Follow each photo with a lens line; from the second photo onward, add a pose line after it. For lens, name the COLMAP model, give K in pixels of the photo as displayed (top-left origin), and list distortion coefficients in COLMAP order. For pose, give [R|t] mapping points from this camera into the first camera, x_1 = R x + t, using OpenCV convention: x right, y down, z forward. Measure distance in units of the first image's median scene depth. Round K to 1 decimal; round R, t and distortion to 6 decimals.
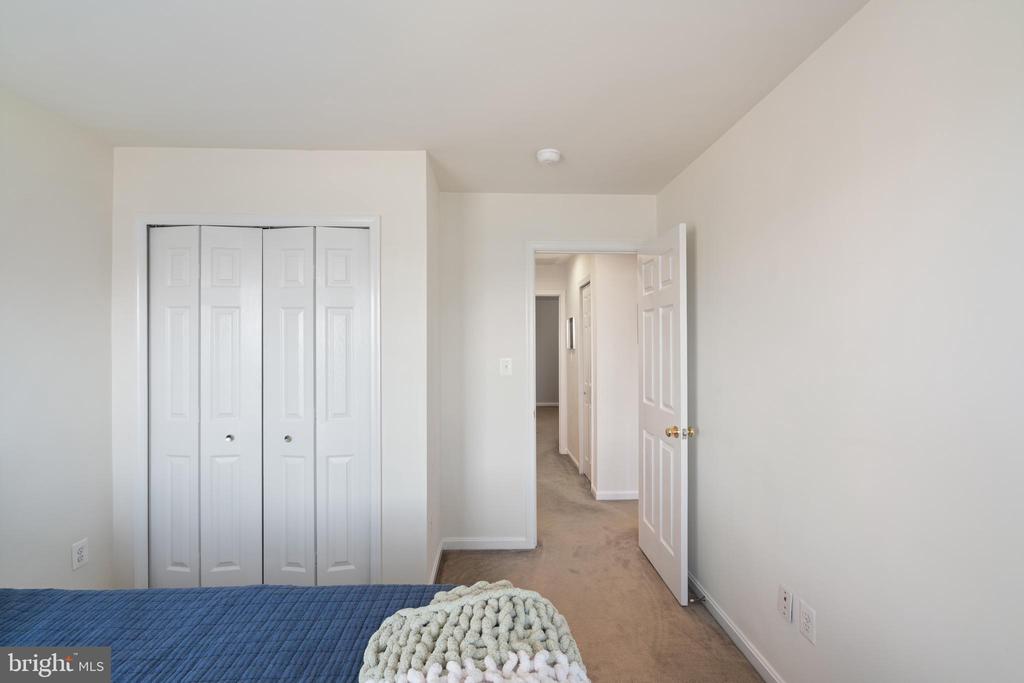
lens RADIAL K [[468.4, 0, 517.1], [0, 468.4, 342.2], [0, 0, 1]] dist [-0.001194, 0.000403]
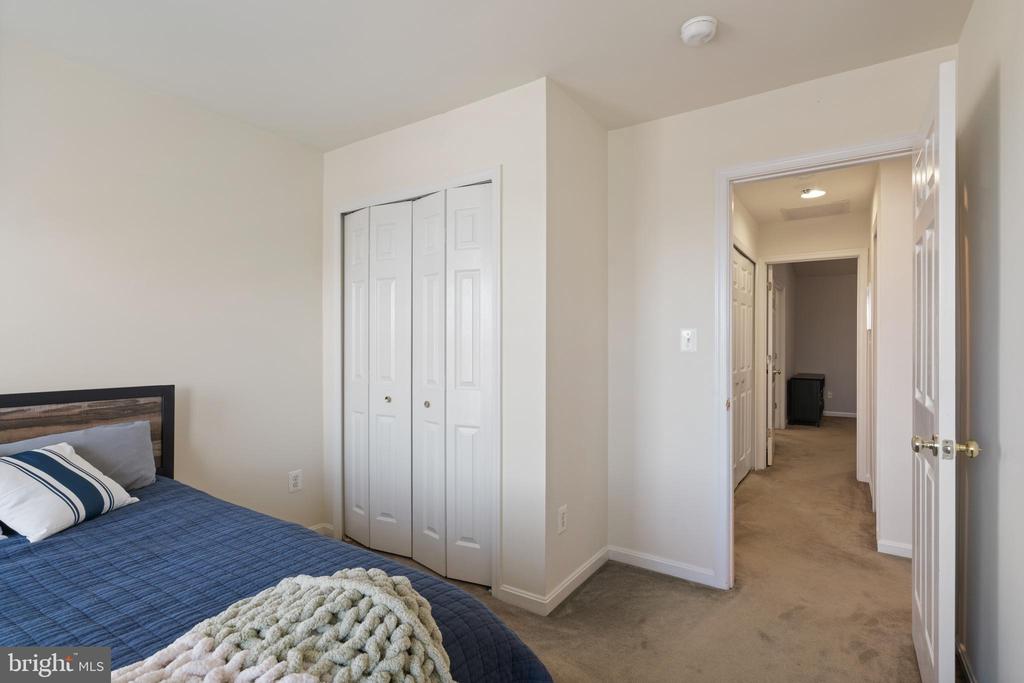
lens RADIAL K [[499.0, 0, 510.3], [0, 499.0, 344.1], [0, 0, 1]] dist [-0.007441, 0.007840]
pose [[0.809236, 0.003293, -0.587475, 0.281393], [0.001794, 0.999966, 0.008077, 0.066352], [0.587482, -0.007591, 0.809202, 0.229688]]
